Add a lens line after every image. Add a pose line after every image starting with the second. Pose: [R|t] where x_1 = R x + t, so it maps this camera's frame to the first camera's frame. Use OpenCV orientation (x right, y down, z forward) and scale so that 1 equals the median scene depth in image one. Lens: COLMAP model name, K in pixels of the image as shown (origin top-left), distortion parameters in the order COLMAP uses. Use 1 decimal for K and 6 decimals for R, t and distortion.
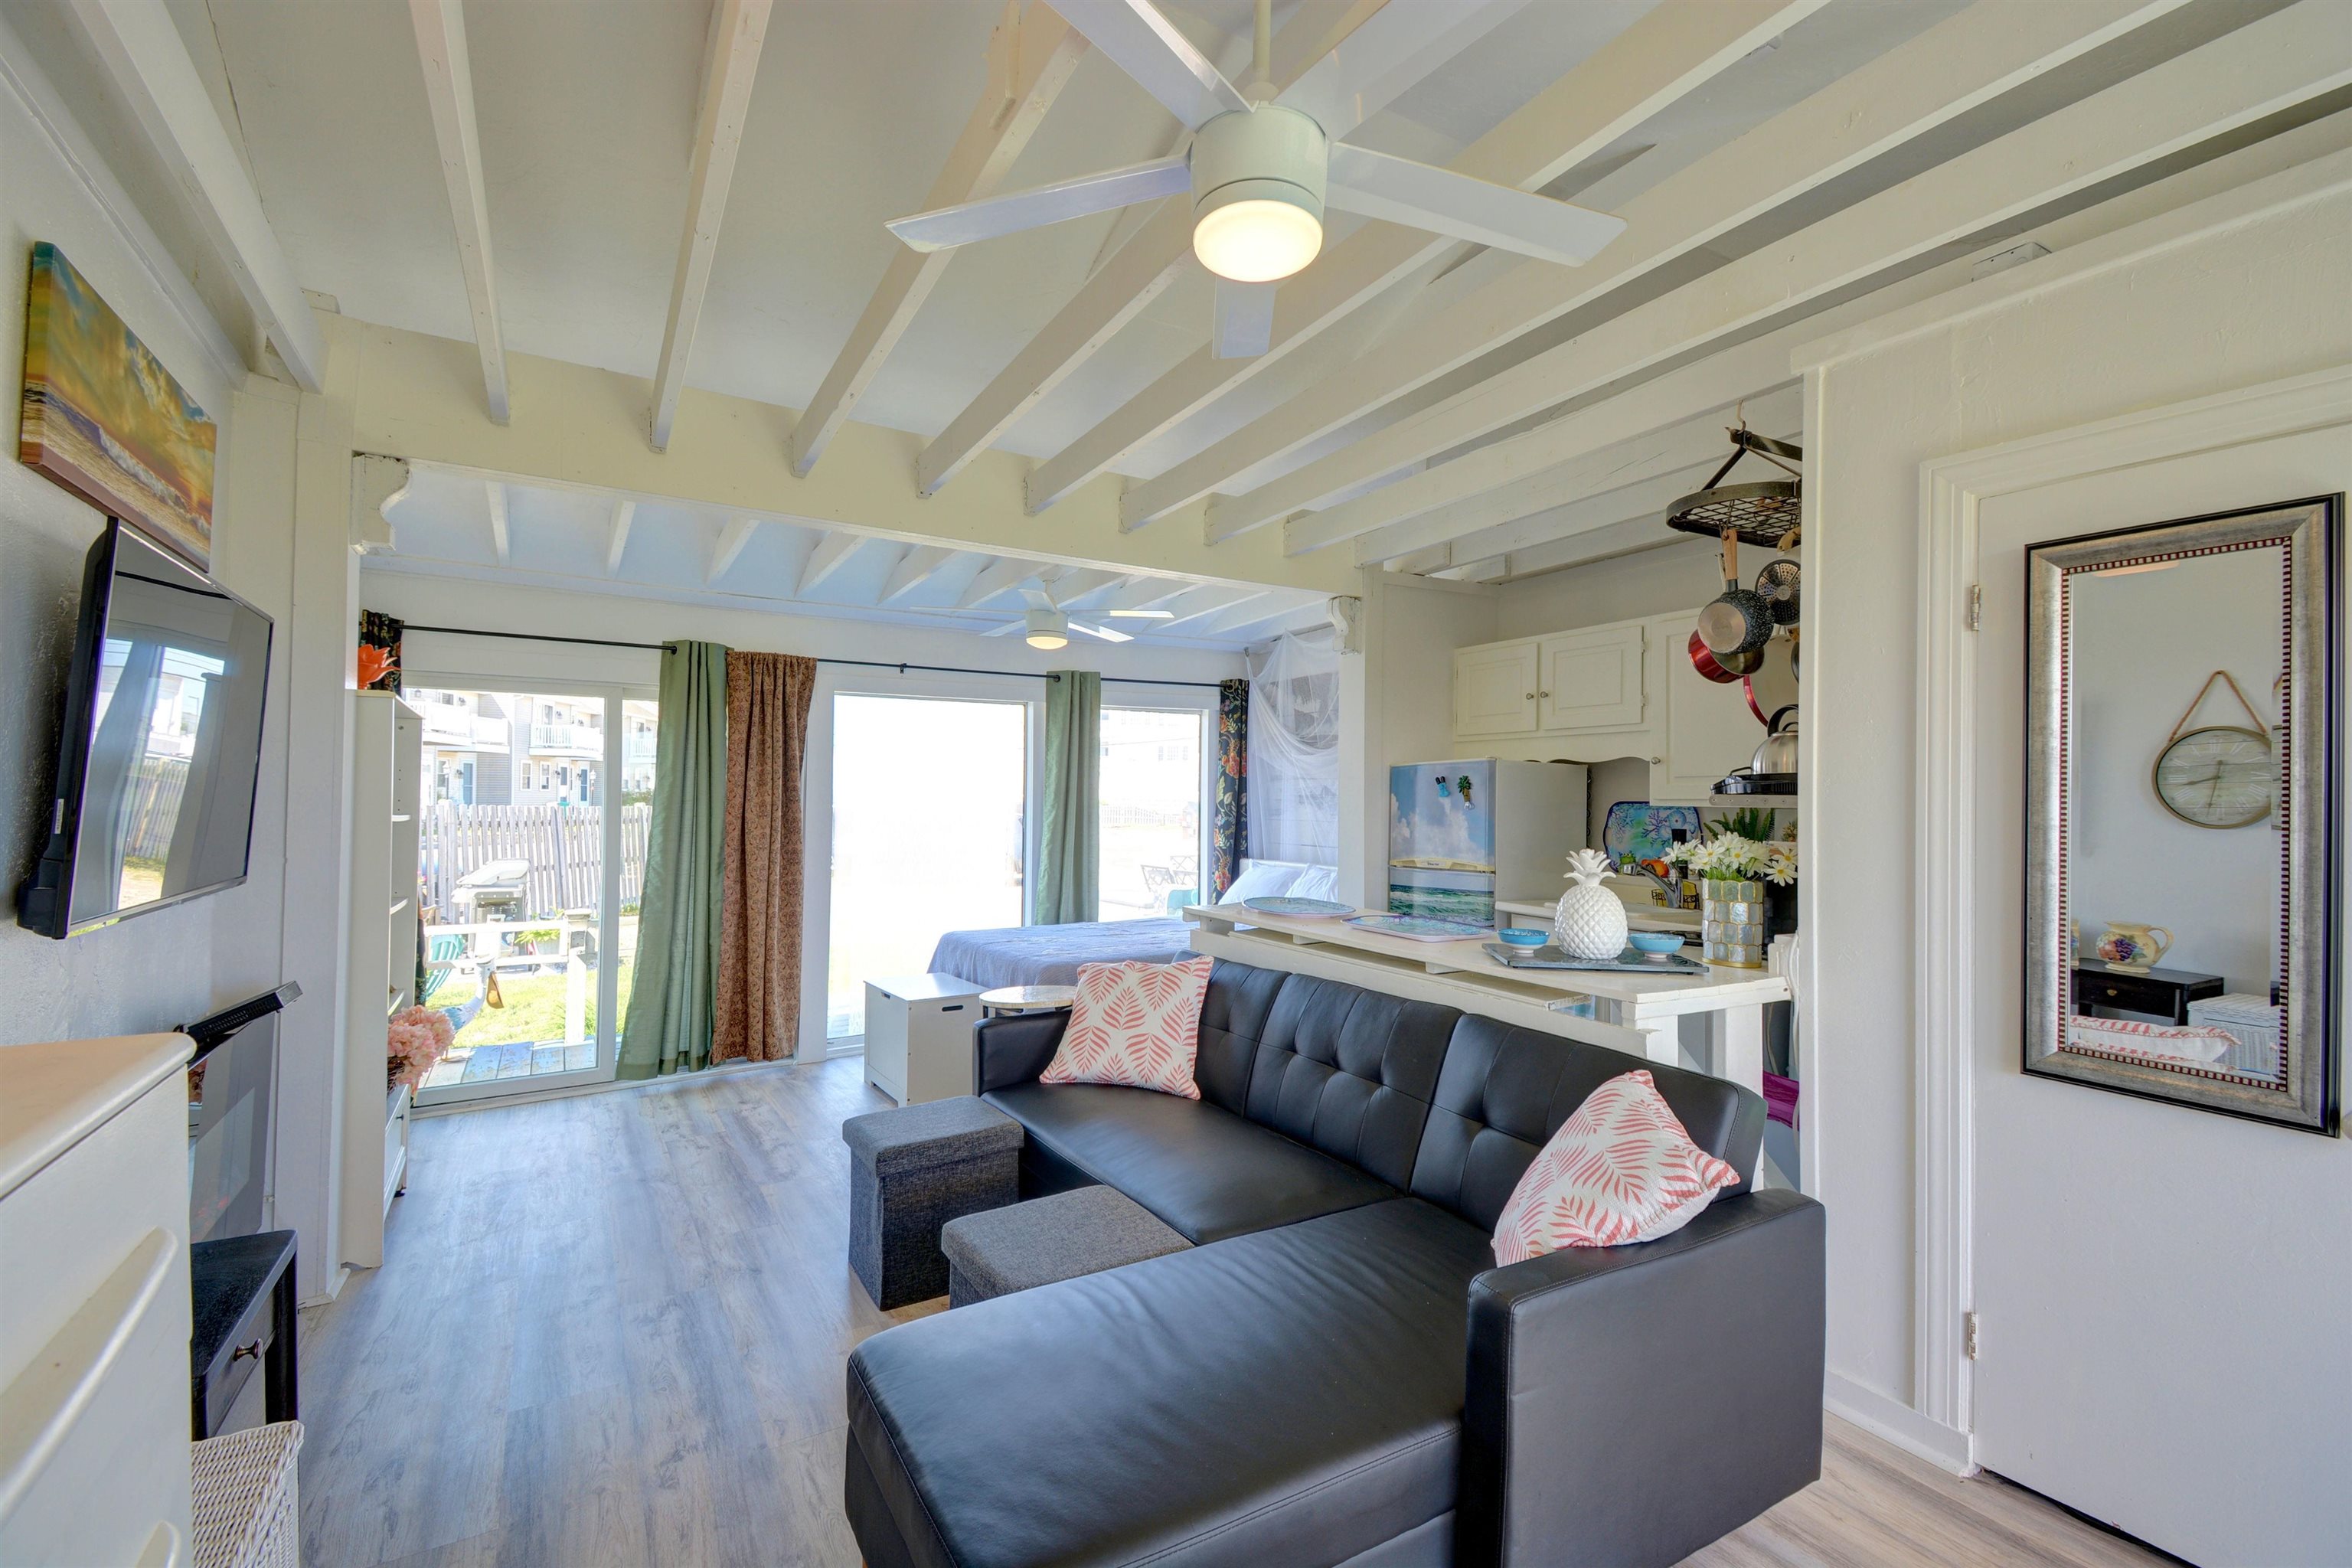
lens RADIAL K [[1036.2, 0, 1179.8], [0, 1036.2, 783.3], [0, 0, 1]] dist [0.012208, -0.000245]
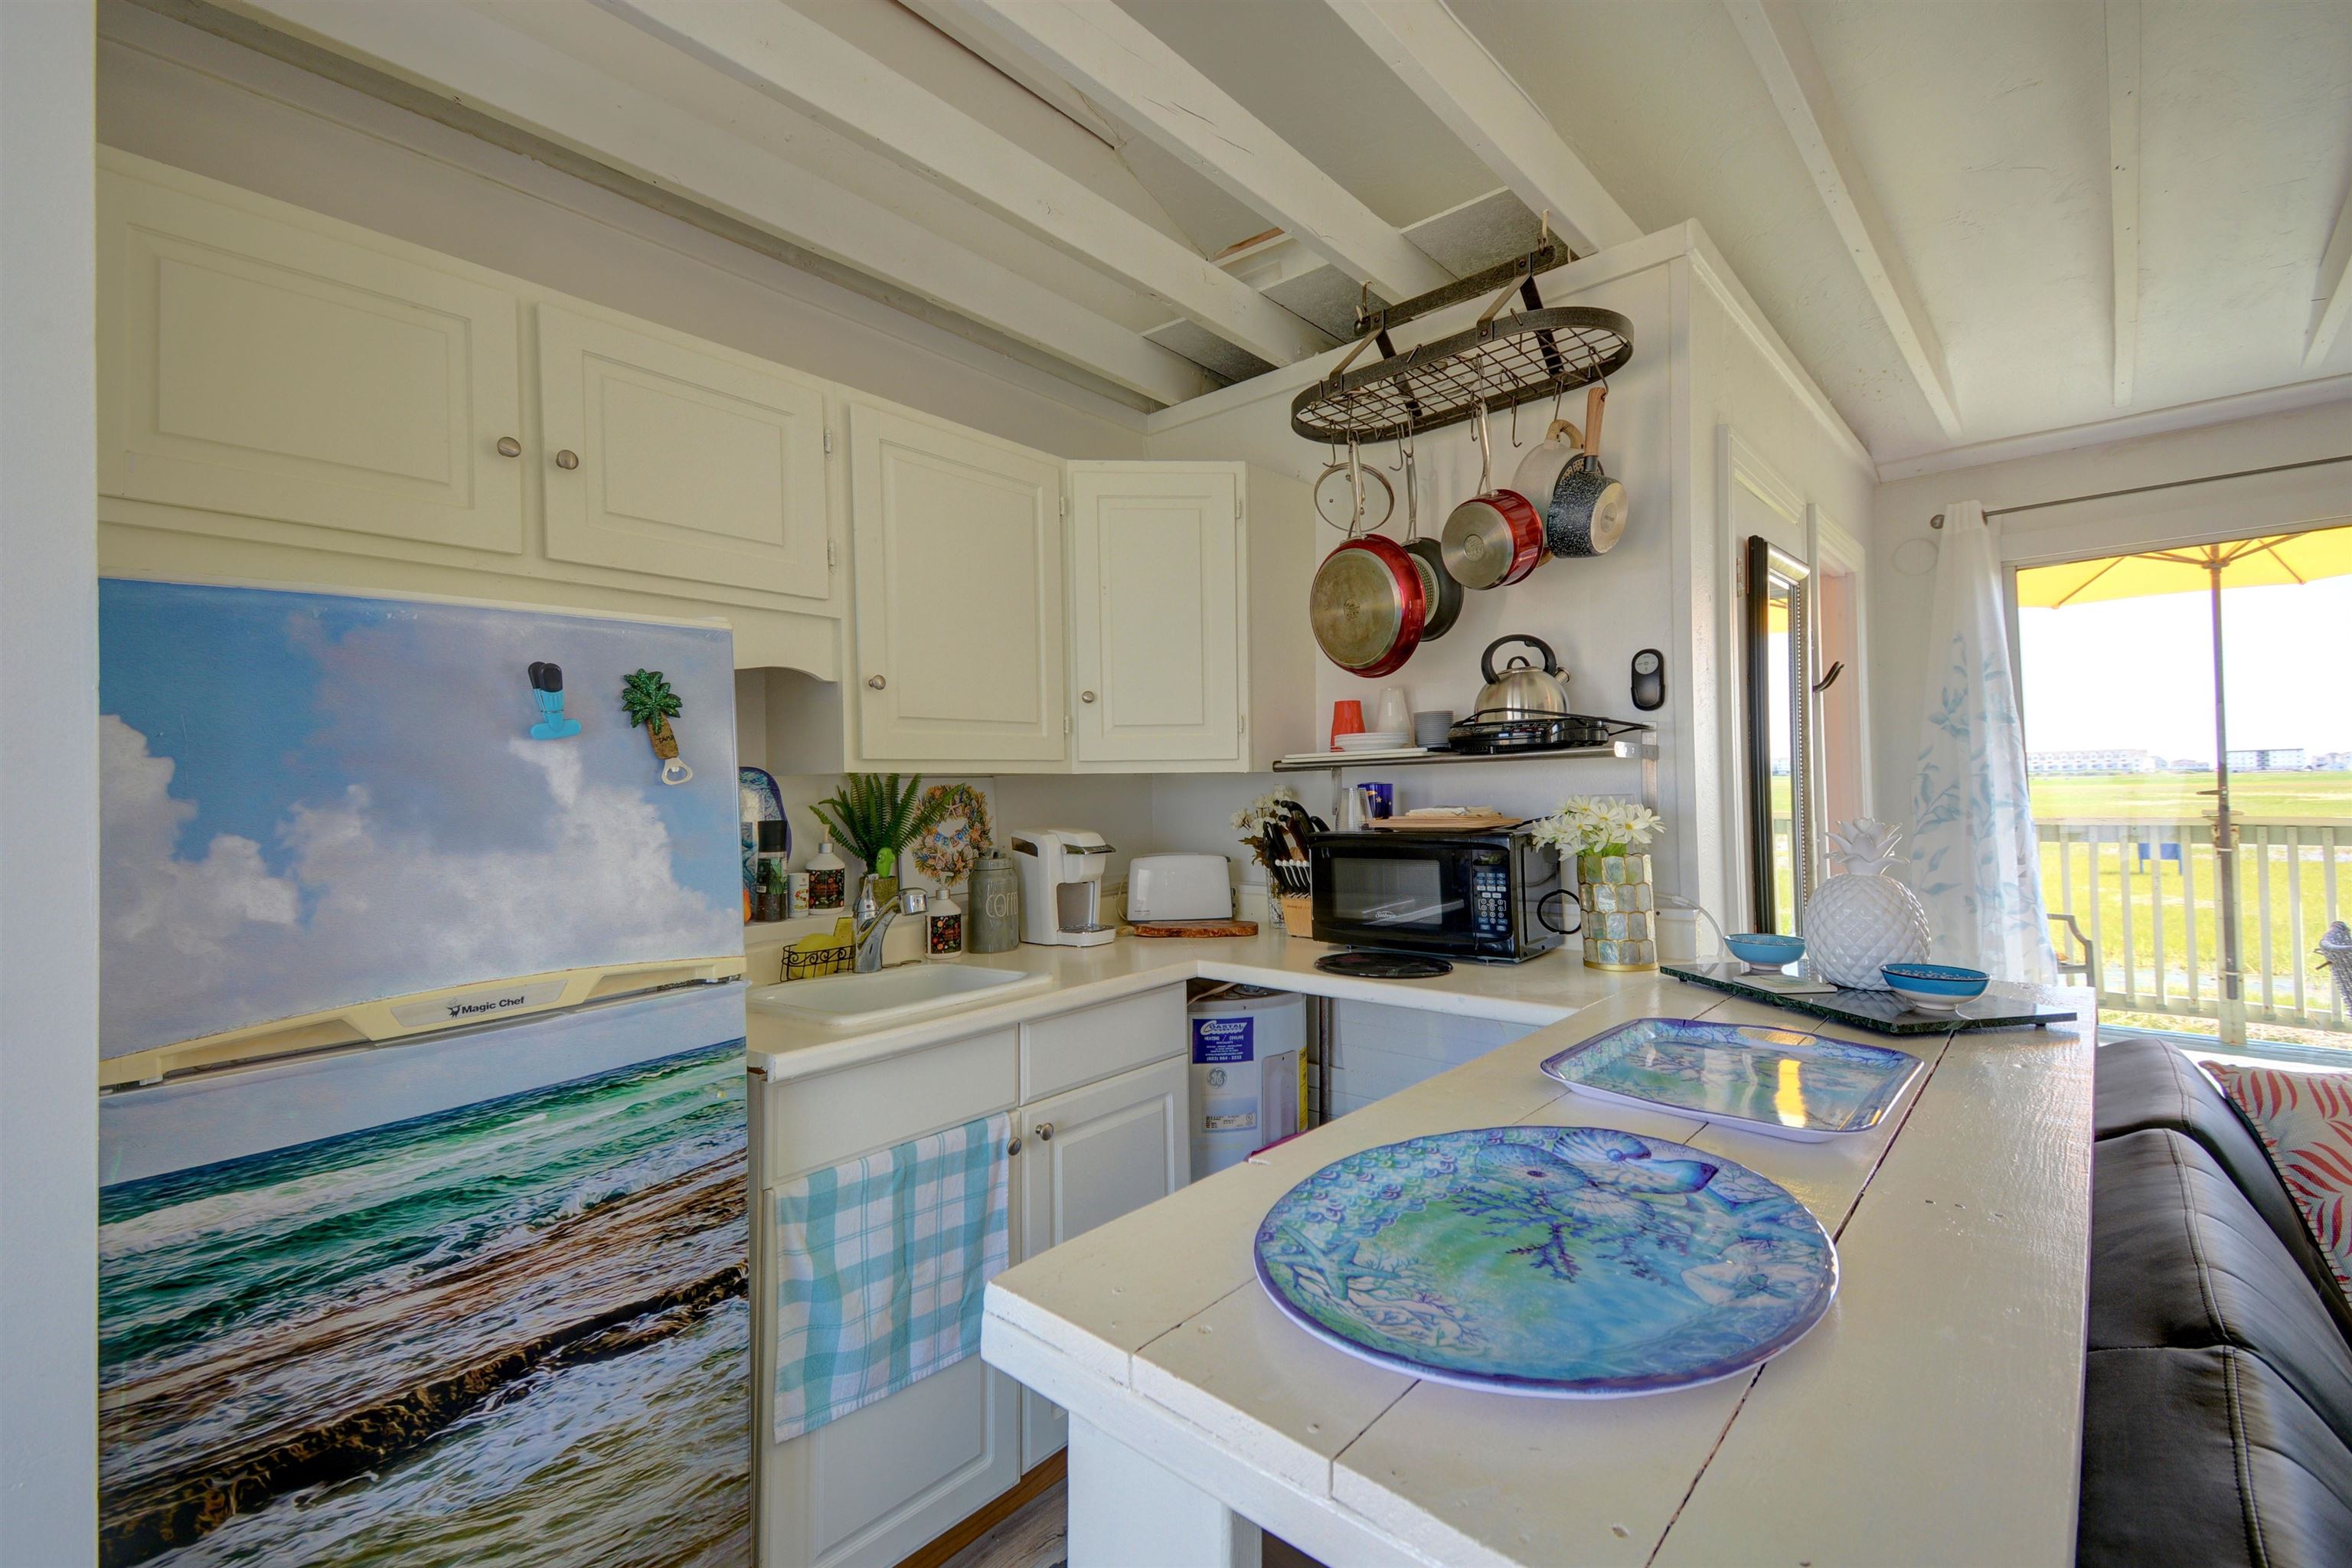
lens RADIAL K [[1036.2, 0, 1166.3], [0, 1036.2, 767.6], [0, 0, 1]] dist [0.012208, -0.000245]
pose [[-0.311483, 0.015345, 0.950128, -0.049237], [0.008244, 0.999876, -0.013445, 0.025189], [-0.950216, 0.003645, -0.311570, 0.938812]]
